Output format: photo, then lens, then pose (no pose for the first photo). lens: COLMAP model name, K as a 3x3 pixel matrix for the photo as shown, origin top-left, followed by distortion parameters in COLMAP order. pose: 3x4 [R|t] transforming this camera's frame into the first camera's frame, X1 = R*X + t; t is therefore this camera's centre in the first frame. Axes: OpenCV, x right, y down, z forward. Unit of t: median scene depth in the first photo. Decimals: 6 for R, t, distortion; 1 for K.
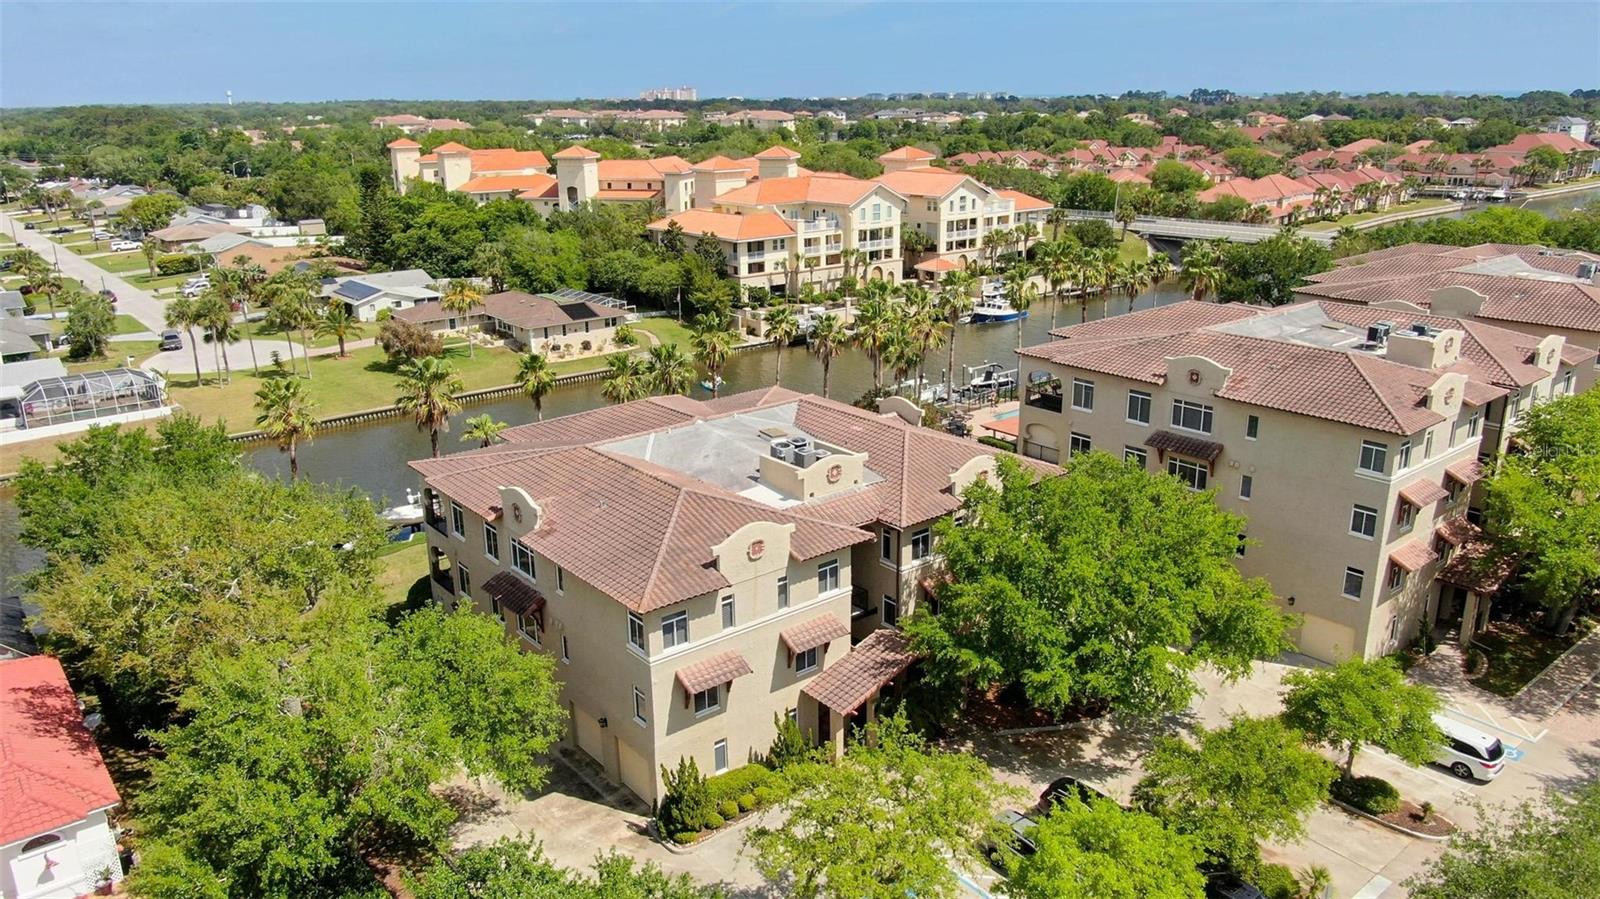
lens RADIAL K [[1149.1, 0, 803.4], [0, 1149.1, 454.7], [0, 0, 1]] dist [-0.018754, 0.008159]
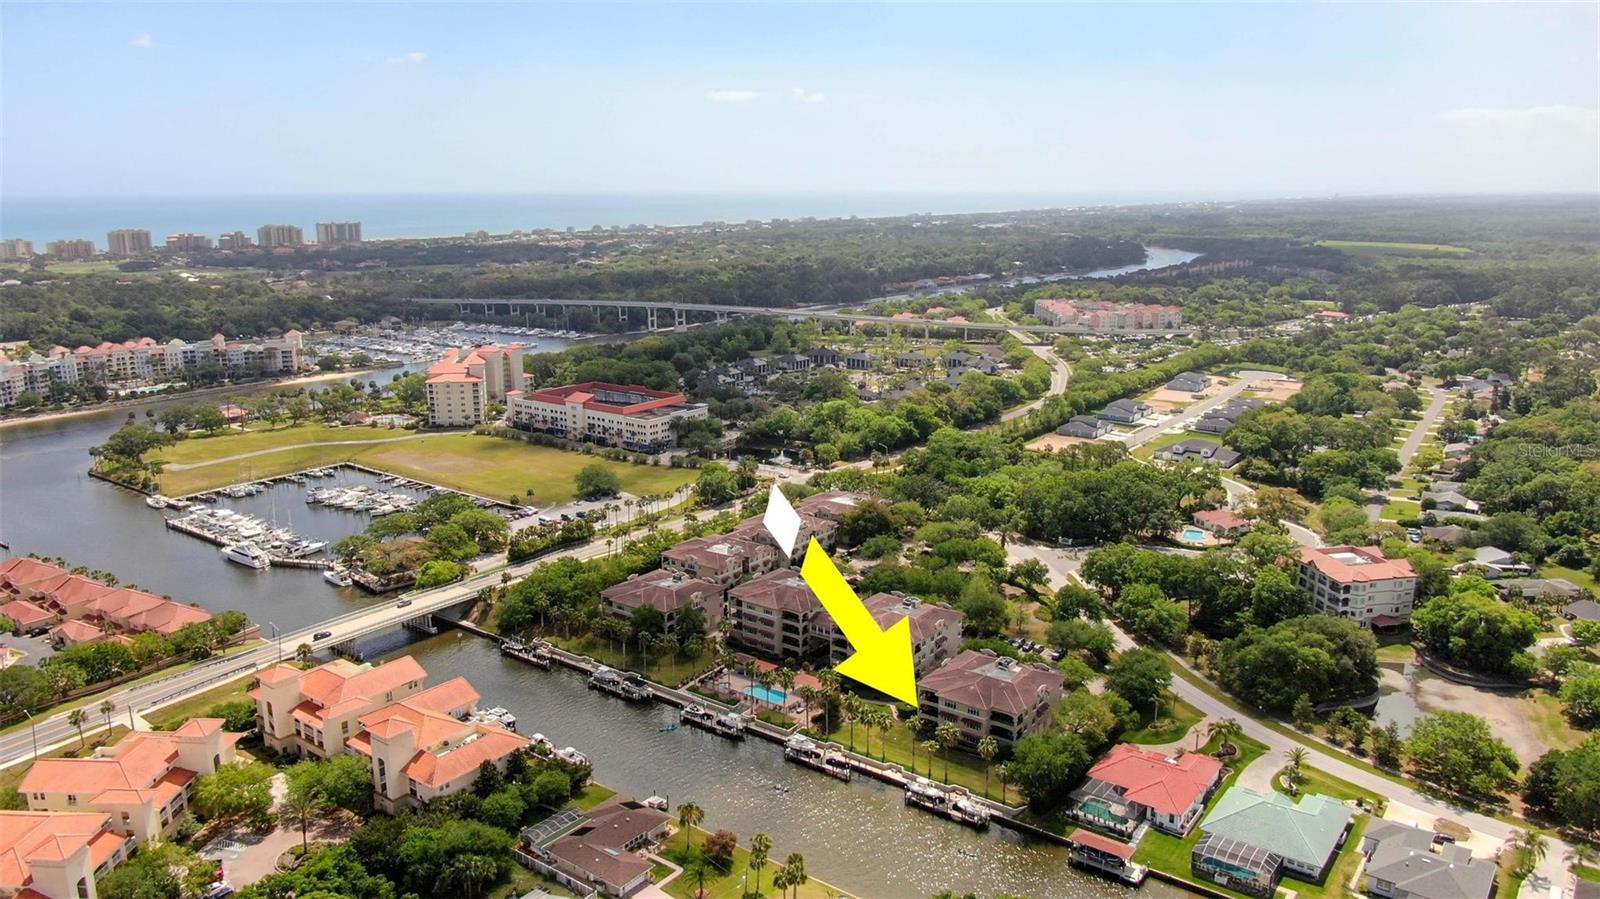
lens RADIAL K [[1149.1, 0, 797.8], [0, 1149.1, 445.3], [0, 0, 1]] dist [-0.018754, 0.008159]
pose [[-0.226269, -0.203951, 0.952474, -3.873894], [0.298264, 0.916357, 0.267073, -2.192569], [-0.927276, 0.344519, -0.146512, 2.030416]]
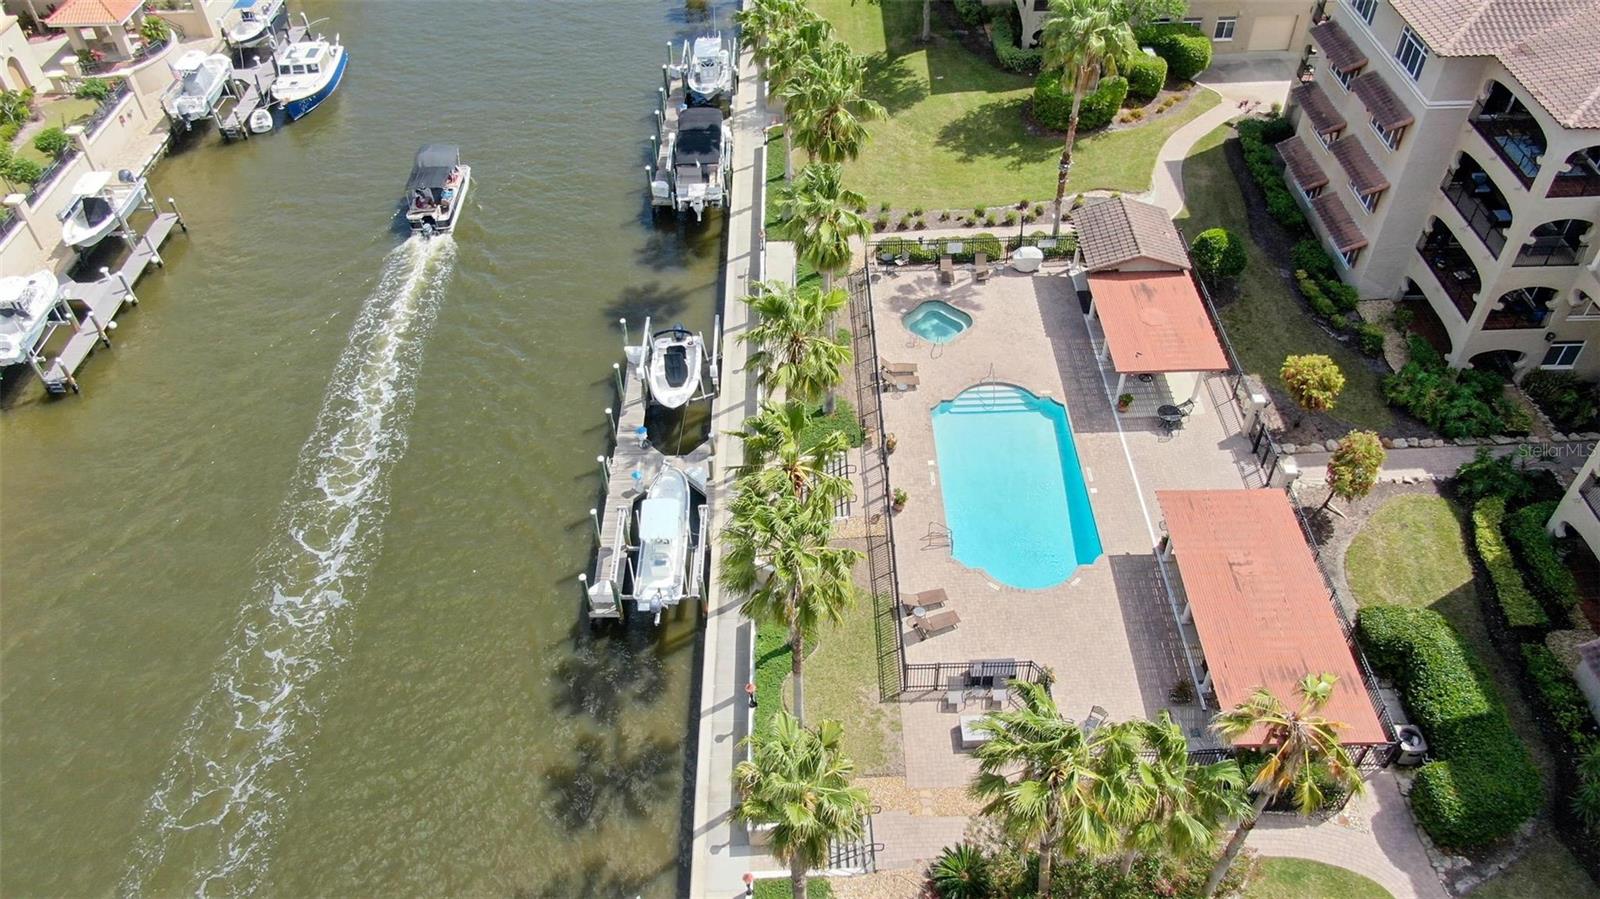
lens RADIAL K [[1149.1, 0, 805.9], [0, 1149.1, 449.4], [0, 0, 1]] dist [-0.018754, 0.008159]
pose [[0.628270, -0.546804, 0.553428, -0.153286], [0.251240, 0.815836, 0.520856, -0.551086], [-0.736312, -0.188195, 0.649944, 1.391376]]
